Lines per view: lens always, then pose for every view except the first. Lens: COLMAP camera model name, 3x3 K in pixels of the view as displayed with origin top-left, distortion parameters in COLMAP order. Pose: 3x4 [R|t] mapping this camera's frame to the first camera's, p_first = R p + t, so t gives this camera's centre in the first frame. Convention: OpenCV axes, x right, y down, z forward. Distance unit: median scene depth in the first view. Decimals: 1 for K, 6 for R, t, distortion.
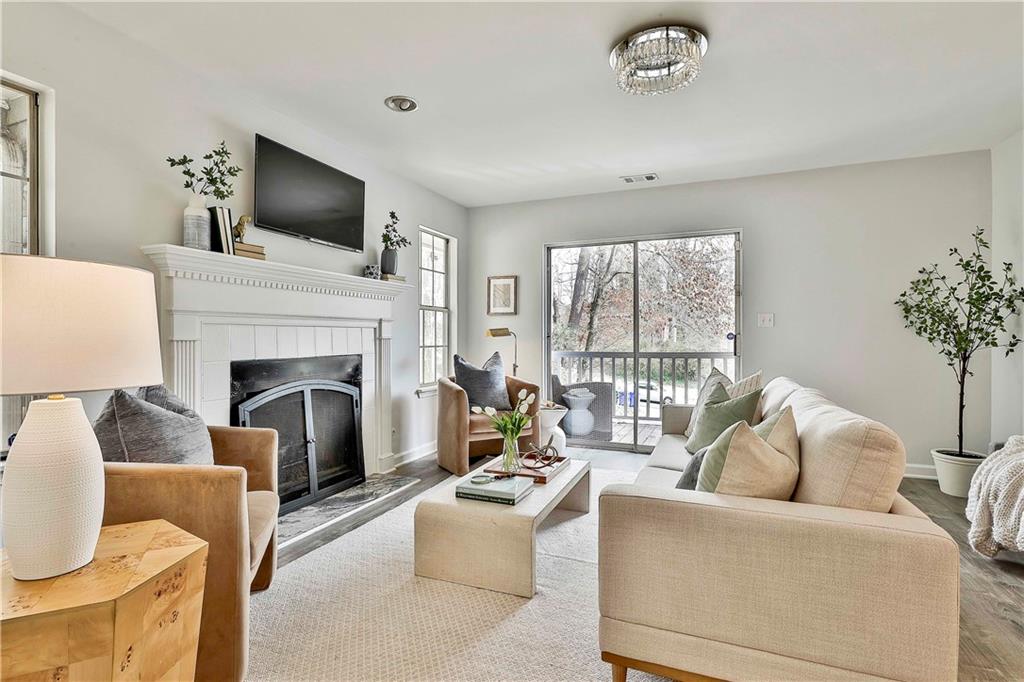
lens RADIAL K [[486.7, 0, 512.0], [0, 486.7, 341.0], [0, 0, 1]] dist [-0.001855, 0.001563]
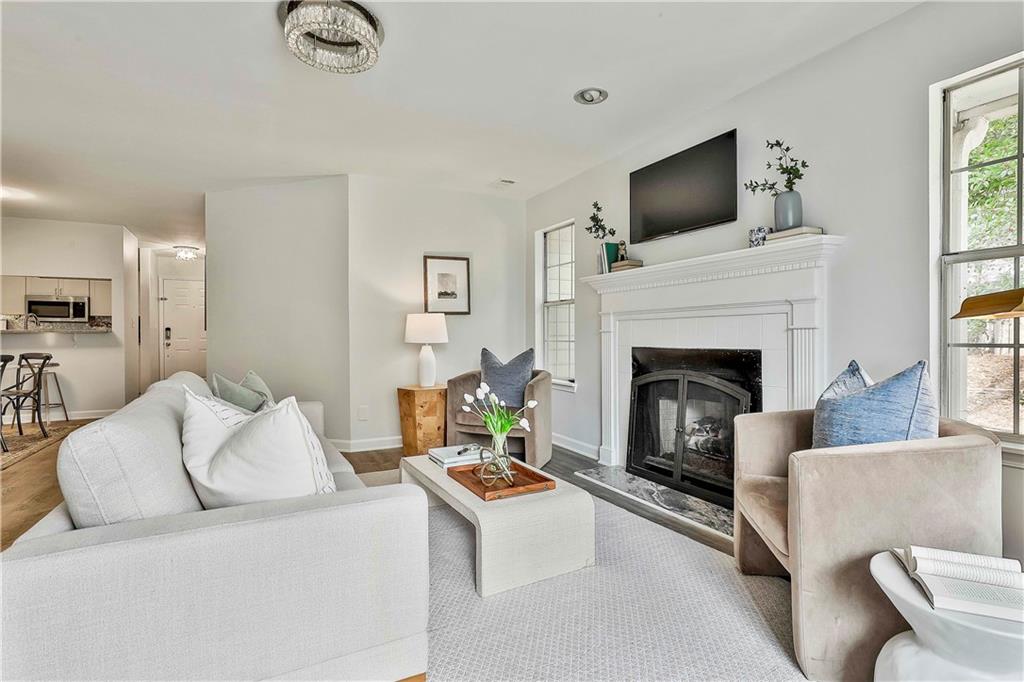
lens RADIAL K [[492.6, 0, 514.6], [0, 492.6, 328.6], [0, 0, 1]] dist [-0.002017, 0.000615]
pose [[-0.613506, 0.003296, -0.789683, 0.620626], [0.001141, 0.999994, 0.003287, -0.012305], [0.789689, 0.001116, -0.613506, 1.360922]]
